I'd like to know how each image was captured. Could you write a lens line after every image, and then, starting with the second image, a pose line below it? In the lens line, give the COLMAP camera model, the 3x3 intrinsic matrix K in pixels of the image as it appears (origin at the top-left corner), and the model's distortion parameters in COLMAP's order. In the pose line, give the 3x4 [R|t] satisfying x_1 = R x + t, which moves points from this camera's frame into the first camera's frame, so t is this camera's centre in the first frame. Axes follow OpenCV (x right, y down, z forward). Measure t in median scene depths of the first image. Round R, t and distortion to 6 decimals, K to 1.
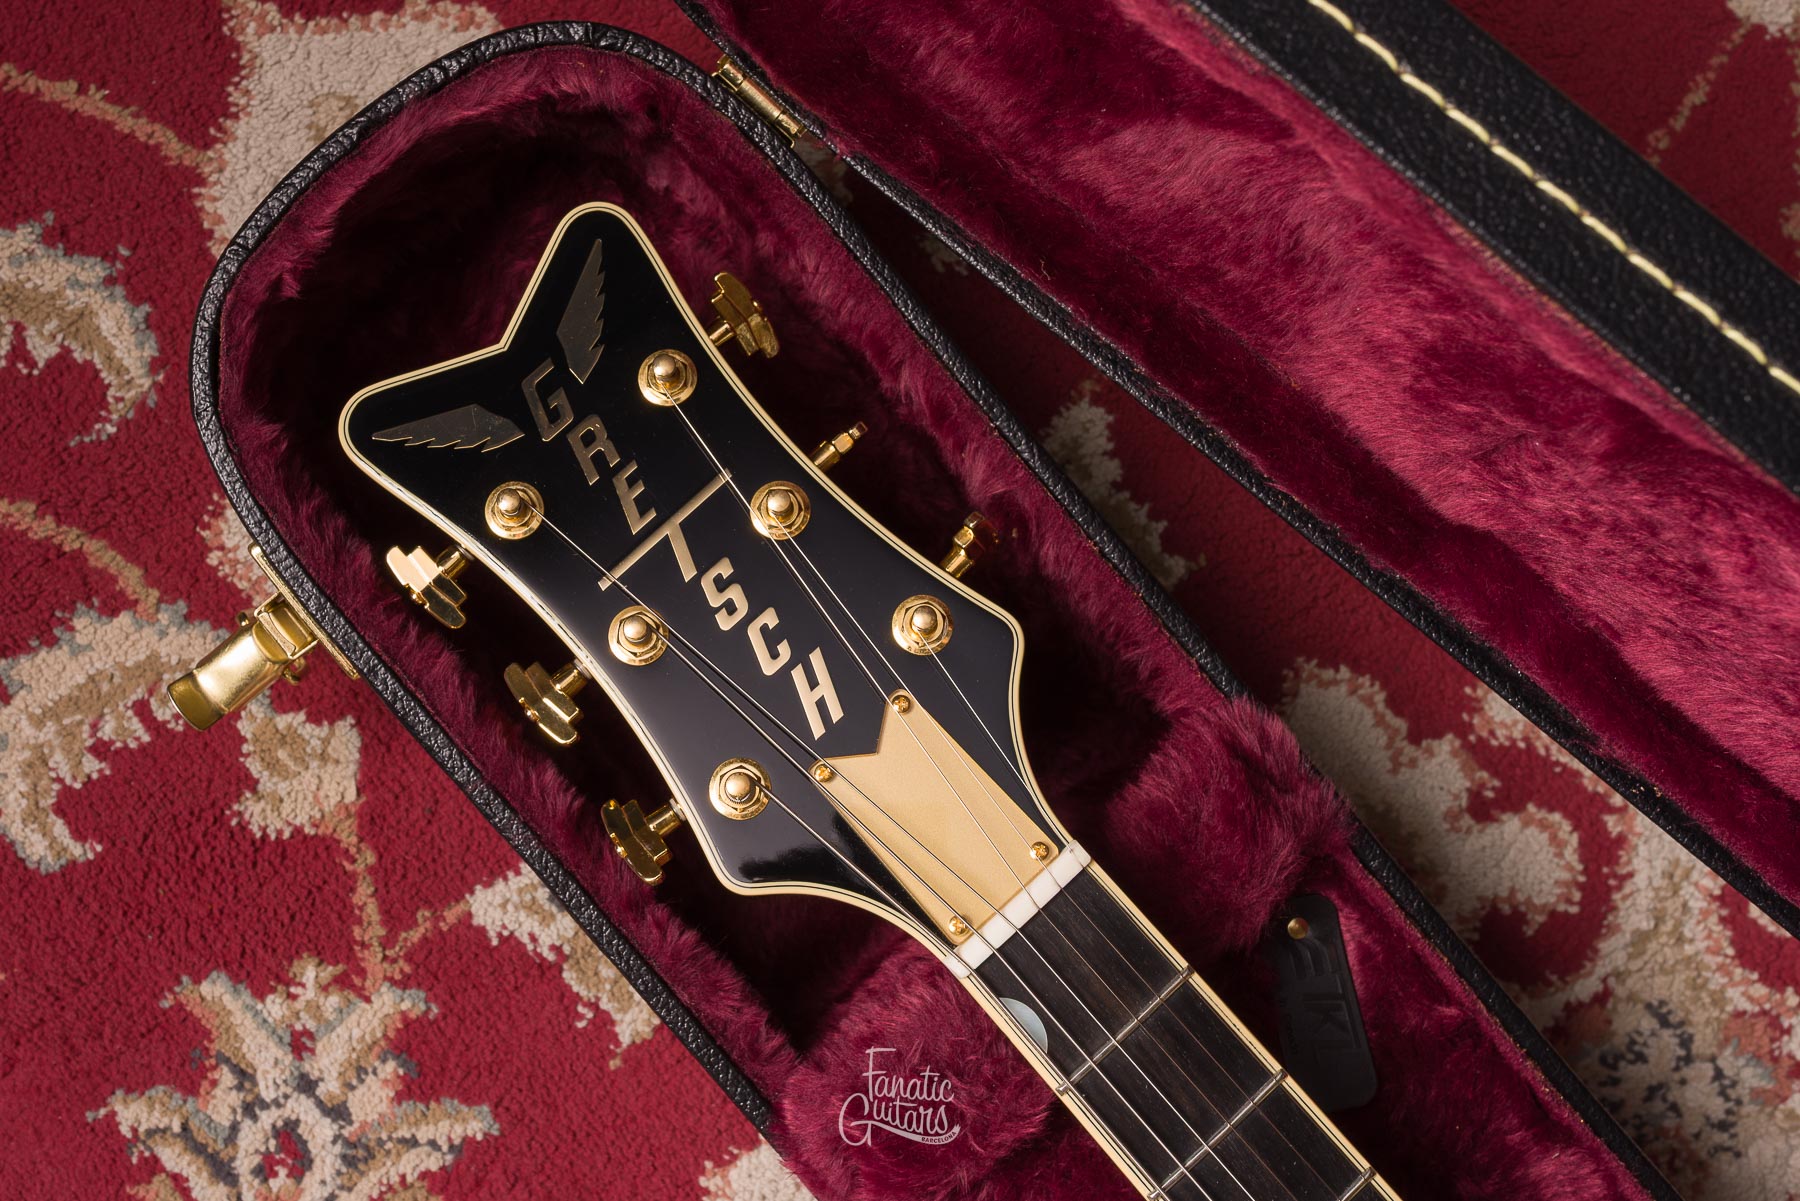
lens RADIAL K [[2102.7, 0, 780.2], [0, 2102.7, 577.9], [0, 0, 1]] dist [0.001688, 0.000000]
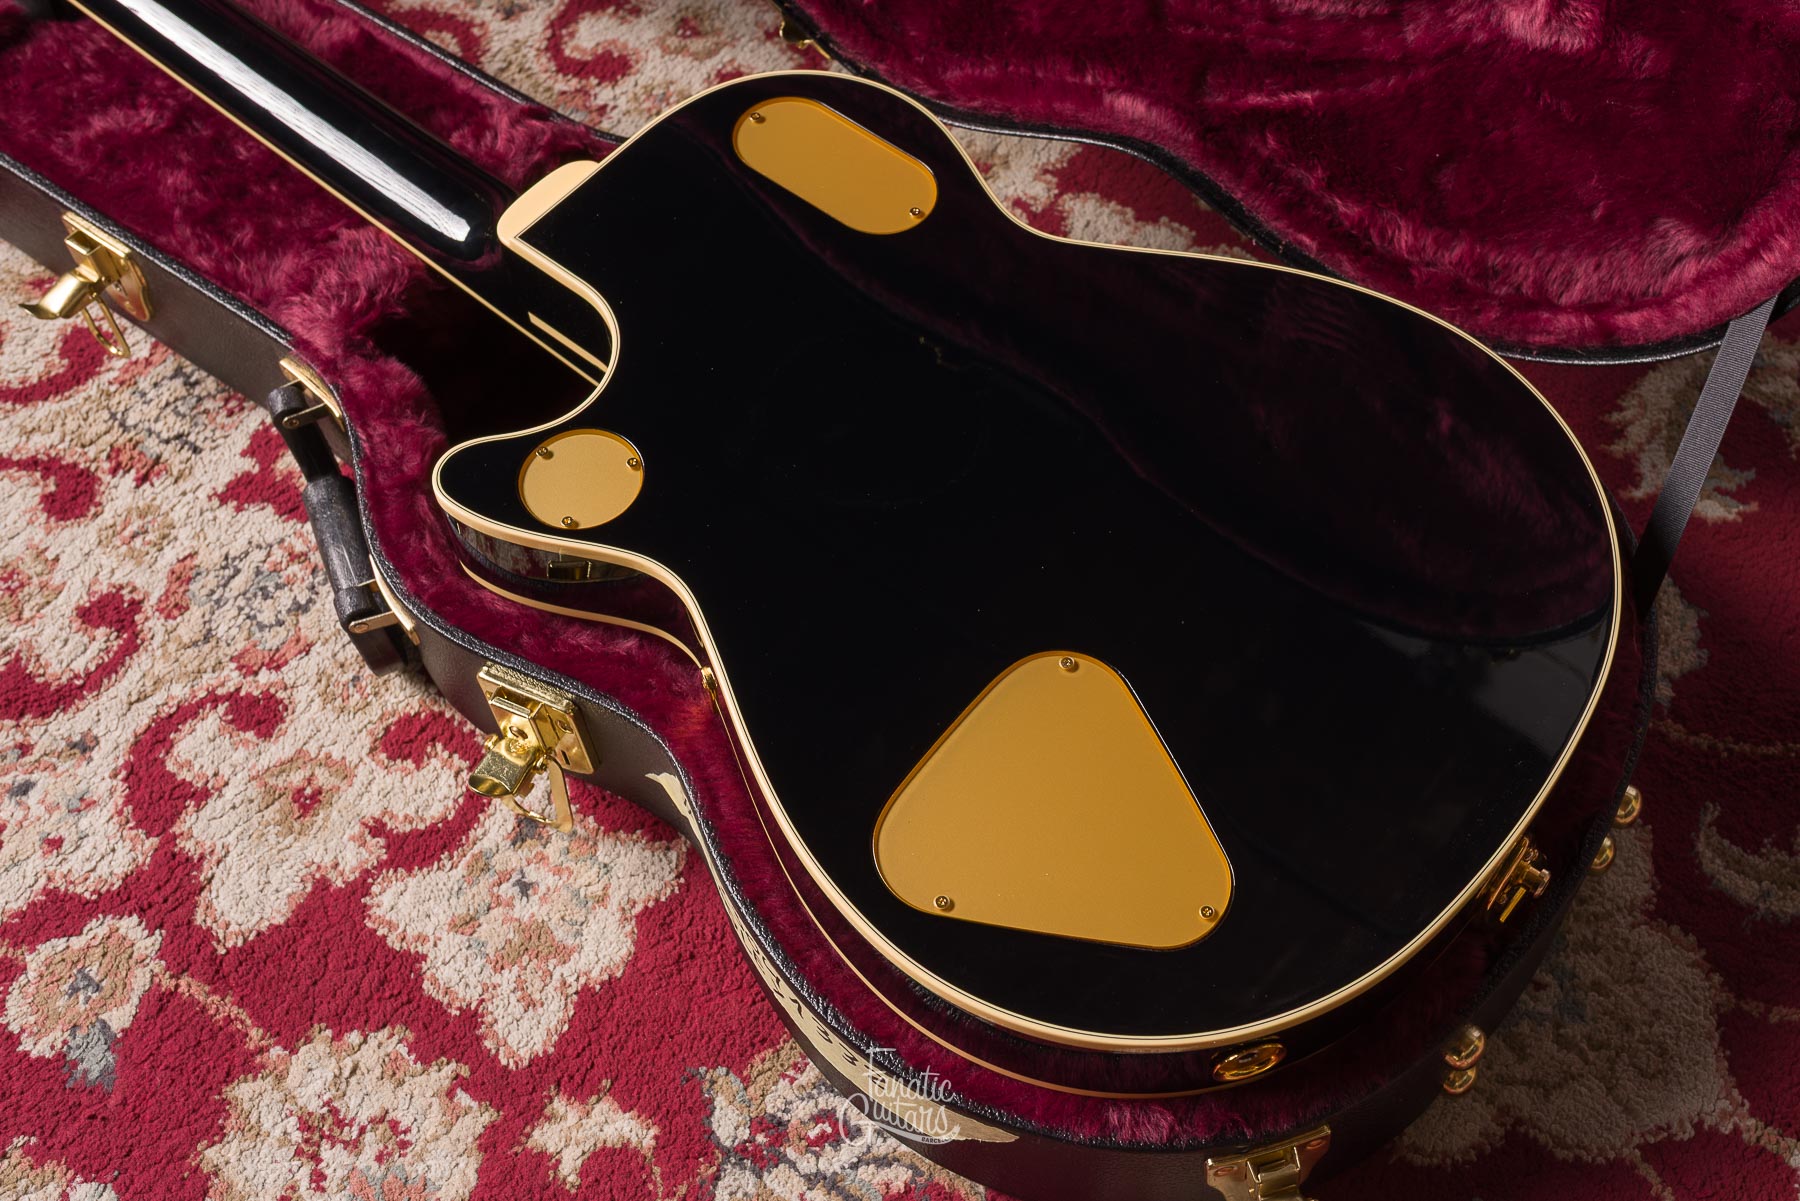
lens RADIAL K [[2102.7, 0, 1101.9], [0, 2102.7, 587.4], [0, 0, 1]] dist [0.001688, 0.000000]
pose [[0.967007, -0.239034, 0.088093, 0.663898], [0.249871, 0.822621, -0.510744, 1.589936], [0.049618, 0.515905, 0.855208, -0.237955]]
